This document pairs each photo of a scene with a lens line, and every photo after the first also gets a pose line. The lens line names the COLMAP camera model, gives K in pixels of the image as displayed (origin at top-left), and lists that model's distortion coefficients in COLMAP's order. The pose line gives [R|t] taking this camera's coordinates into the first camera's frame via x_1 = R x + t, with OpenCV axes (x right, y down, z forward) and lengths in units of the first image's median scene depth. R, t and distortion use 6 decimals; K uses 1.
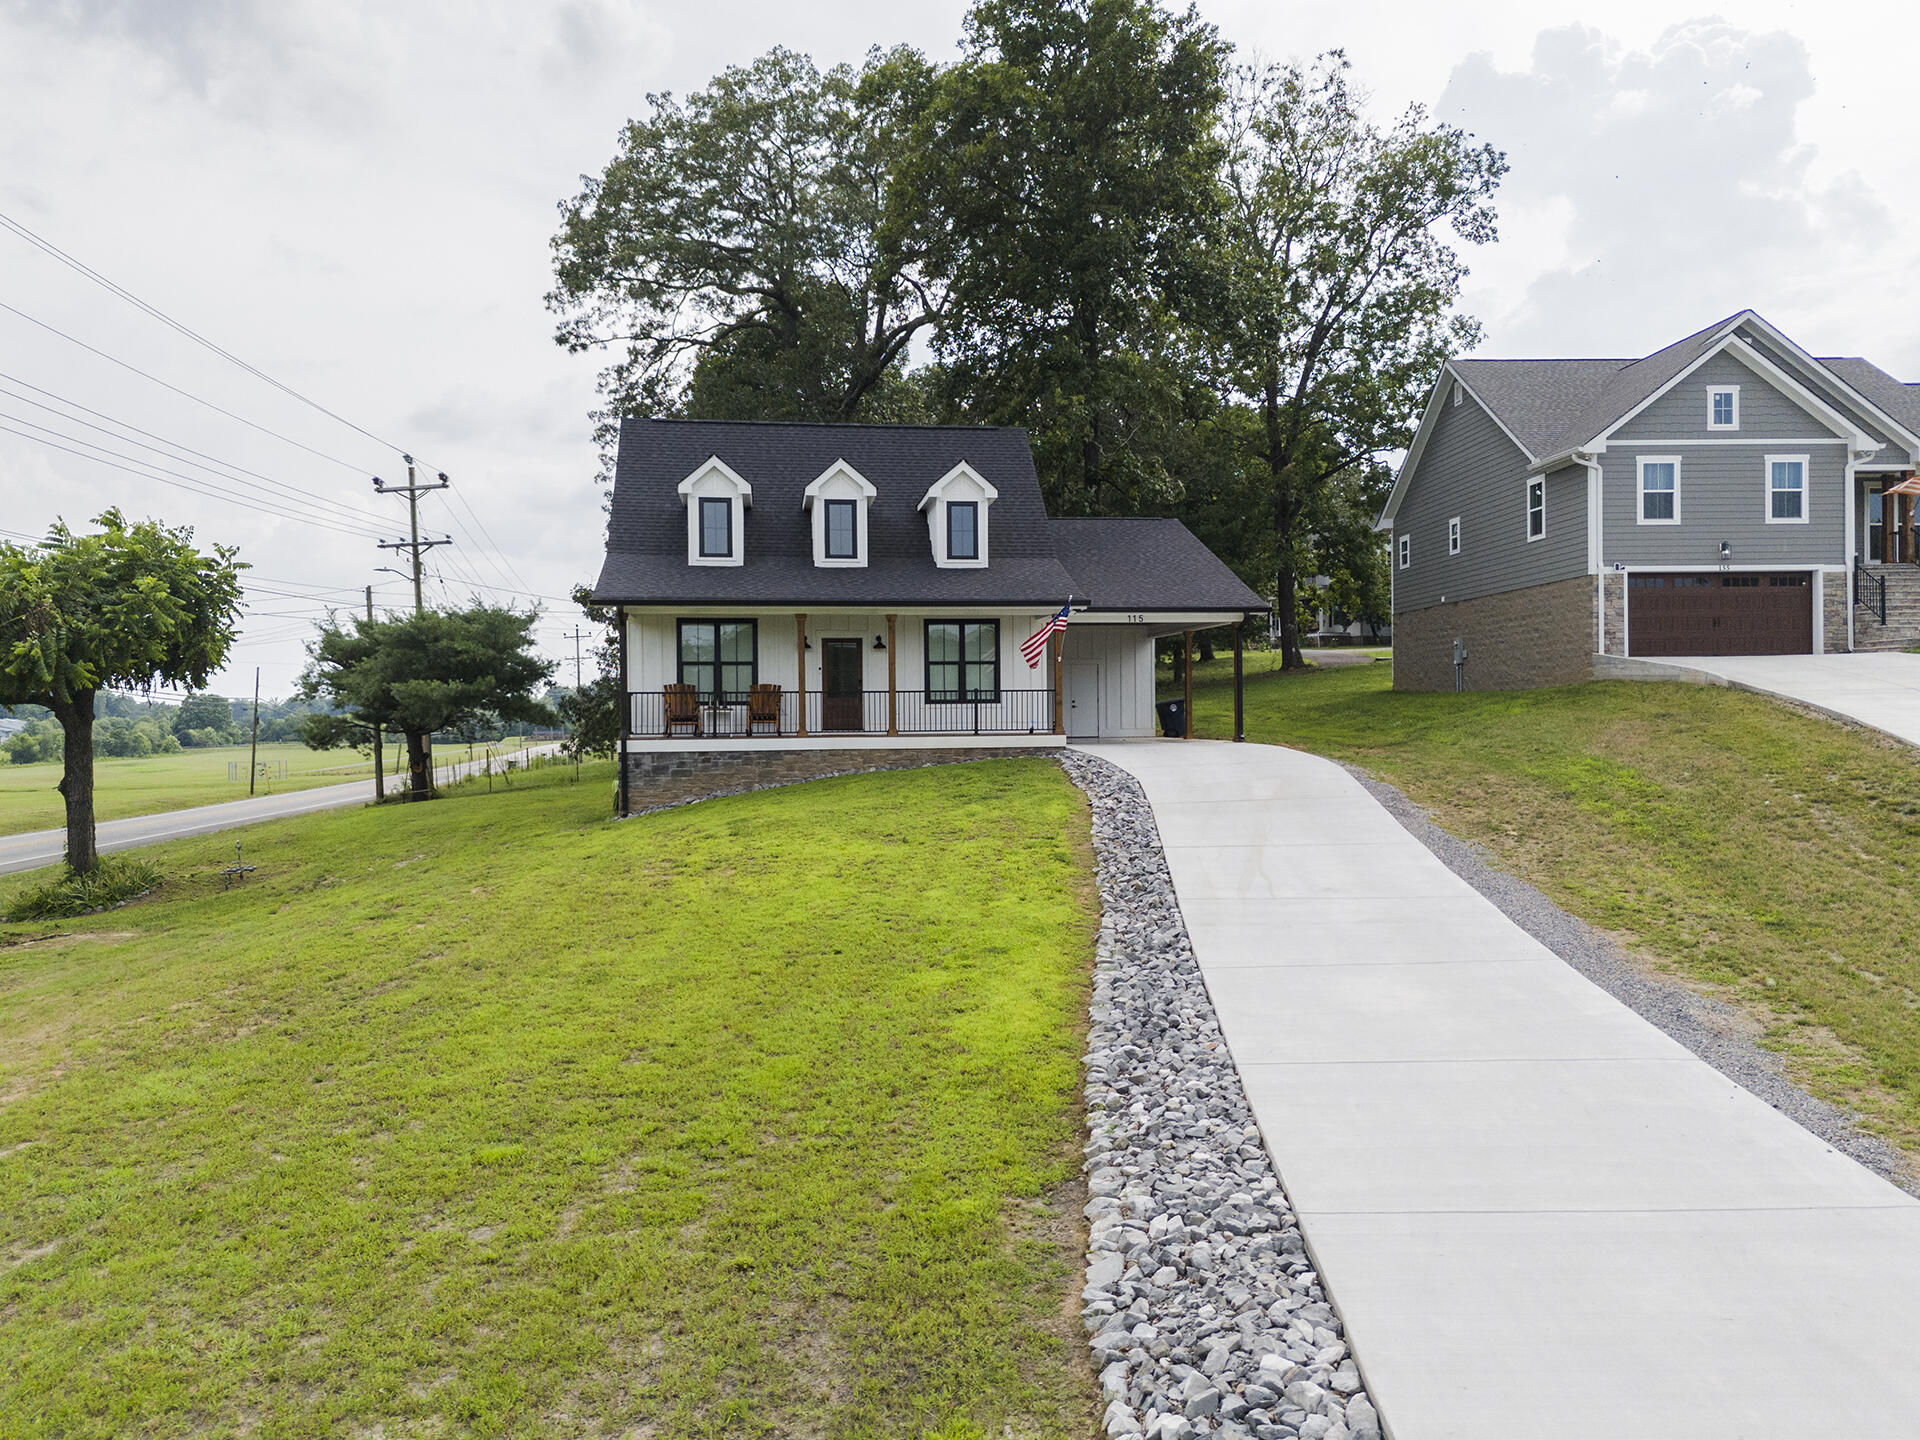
lens RADIAL K [[1425.0, 0, 958.4], [0, 1425.0, 724.8], [0, 0, 1]] dist [0.045726, -0.038884]
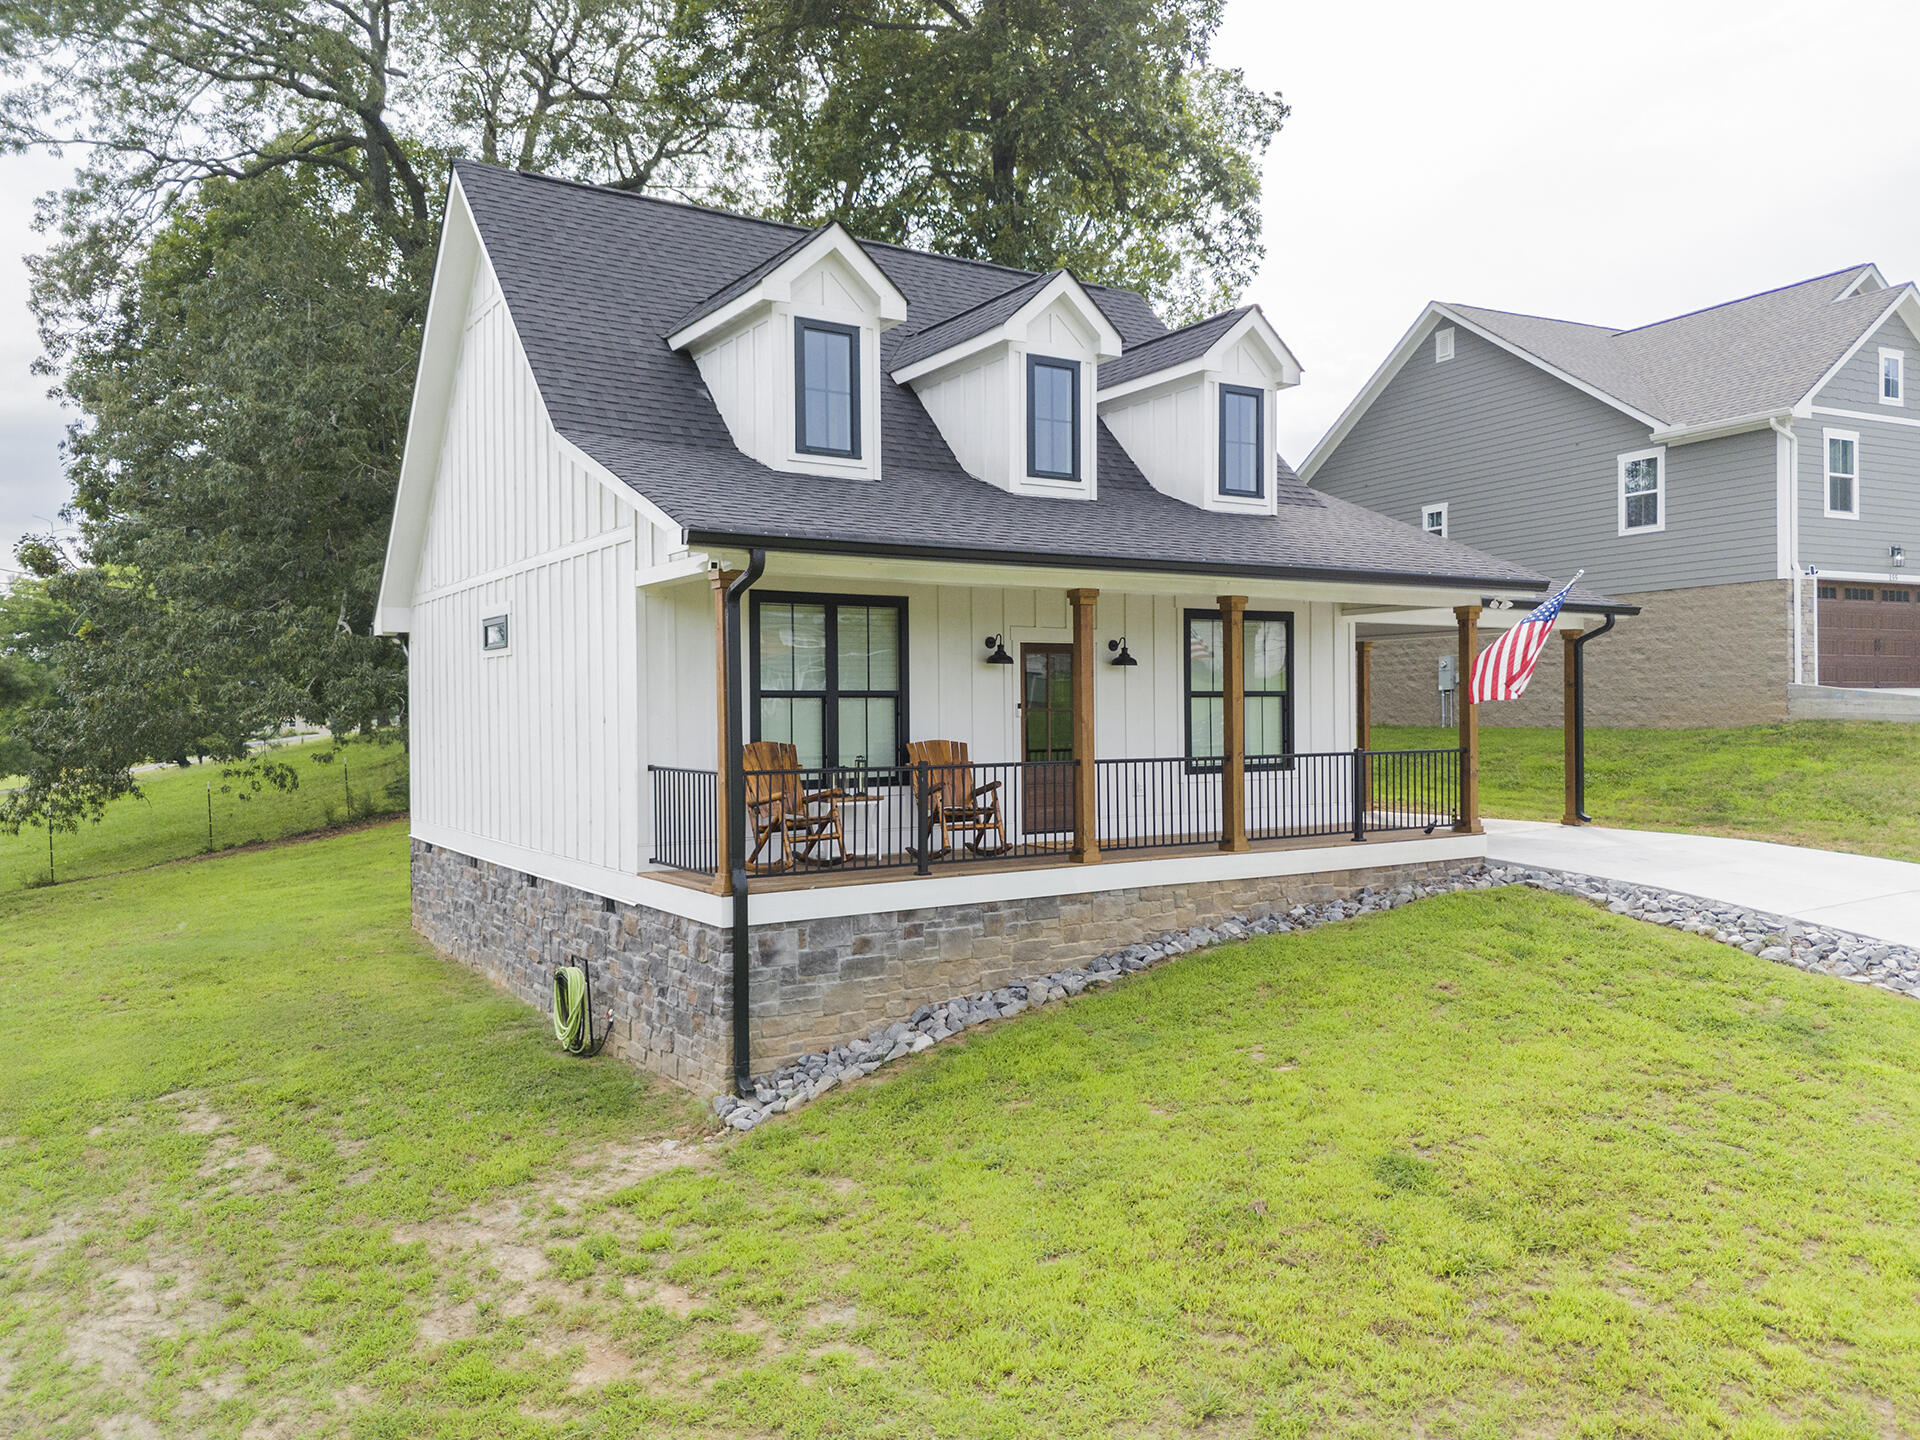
lens RADIAL K [[1425.0, 0, 966.1], [0, 1425.0, 719.7], [0, 0, 1]] dist [0.045726, -0.038884]
pose [[0.907759, -0.001234, 0.419490, -0.300390], [0.004435, 0.999968, -0.006655, -0.030254], [-0.419469, 0.007902, 0.907735, 0.545442]]
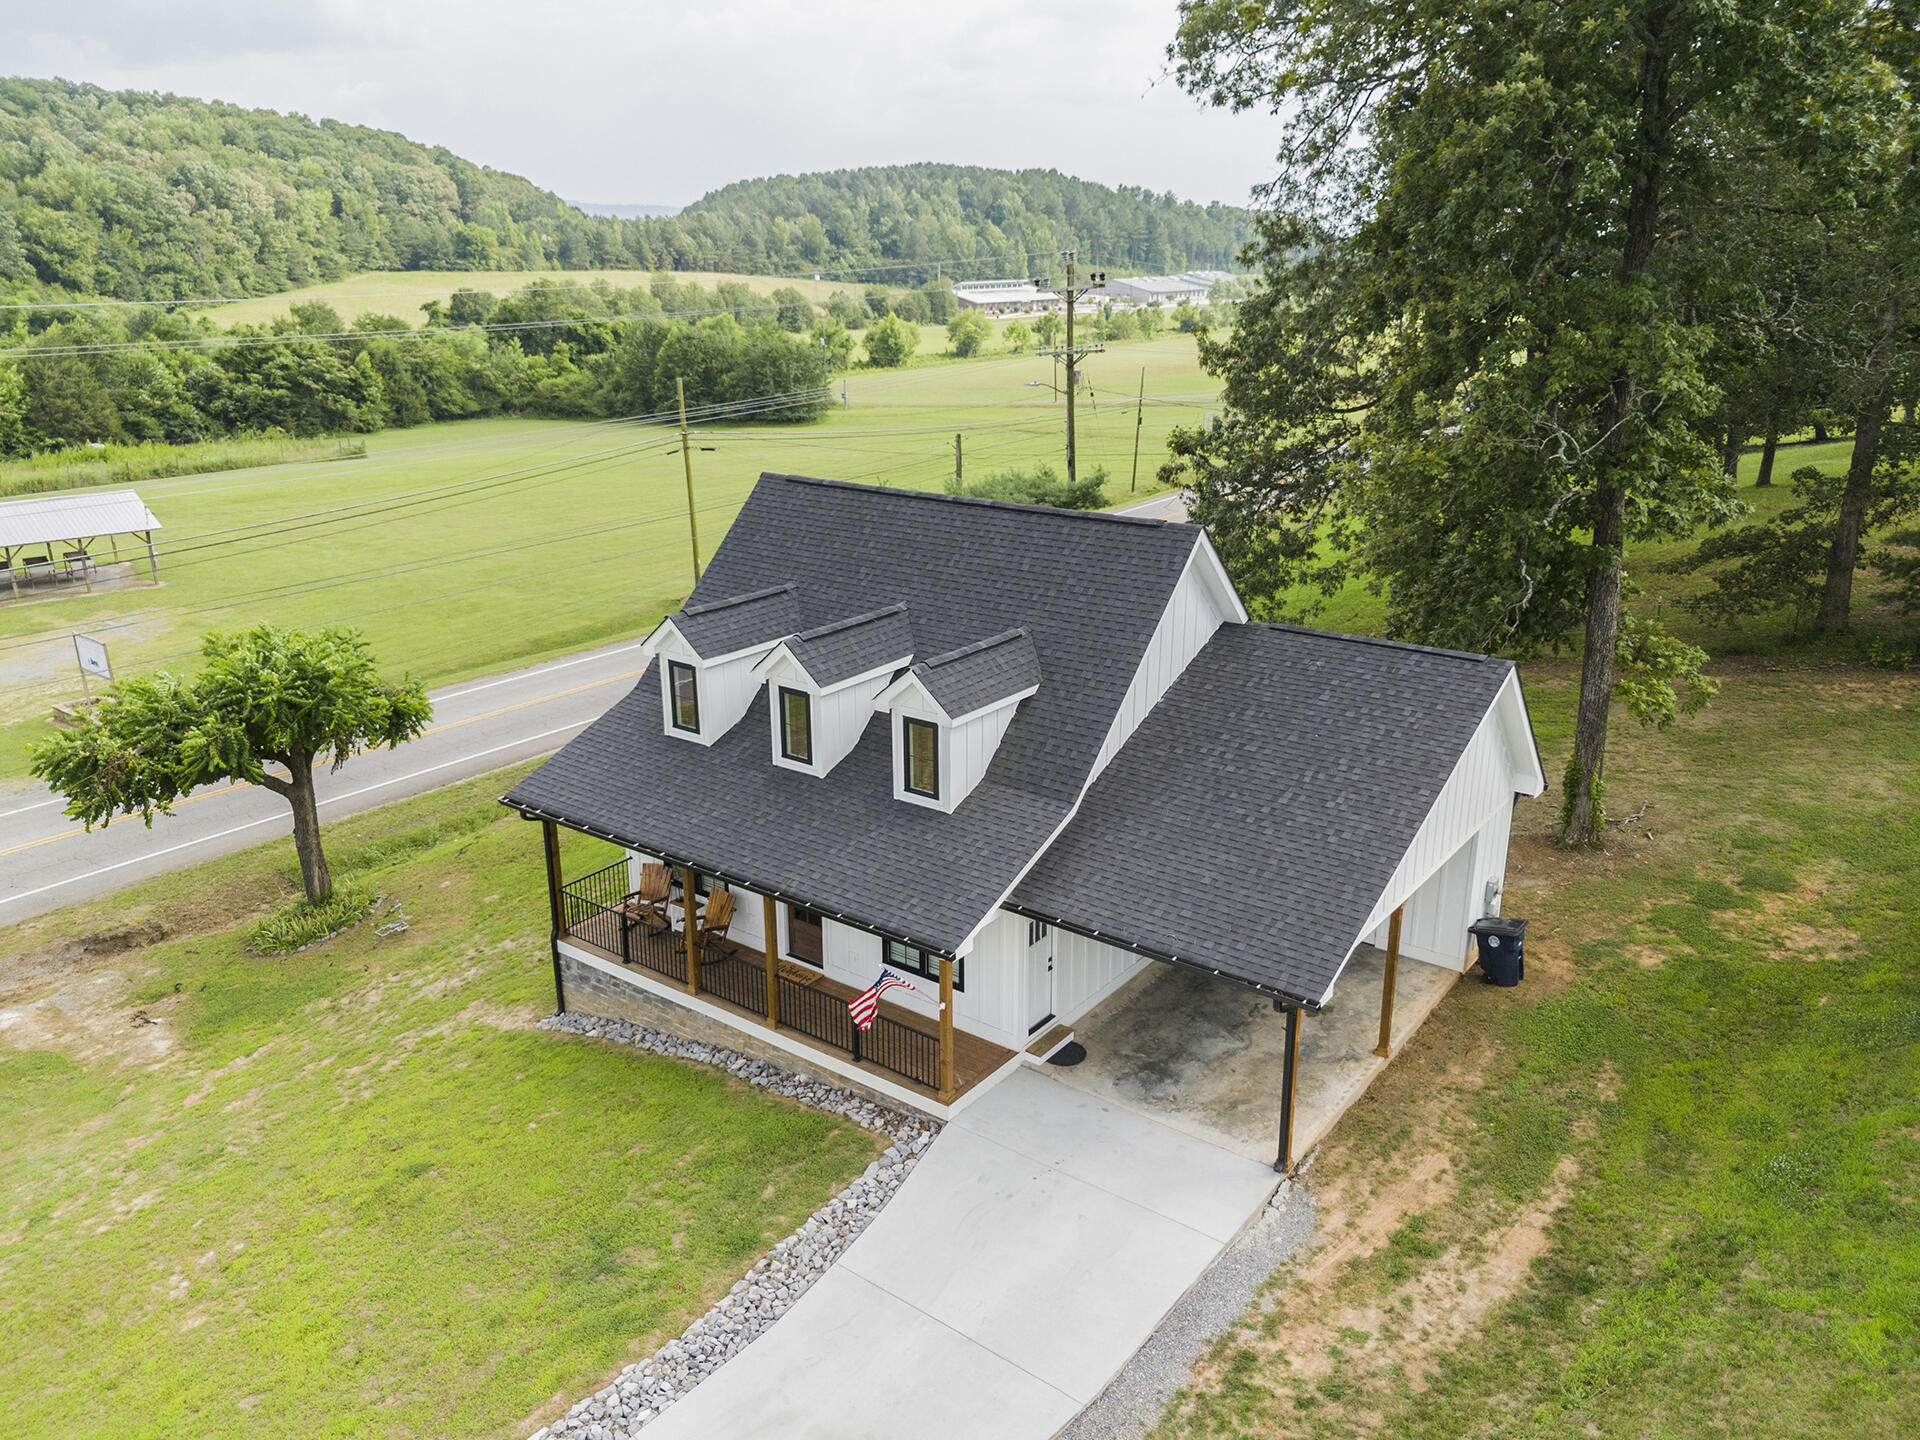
lens RADIAL K [[1425.0, 0, 963.4], [0, 1425.0, 719.1], [0, 0, 1]] dist [0.045726, -0.038884]
pose [[0.709526, 0.227382, -0.666986, 0.467557], [-0.009630, 0.949550, 0.313467, -0.363750], [0.704614, -0.215990, 0.675920, 0.524196]]
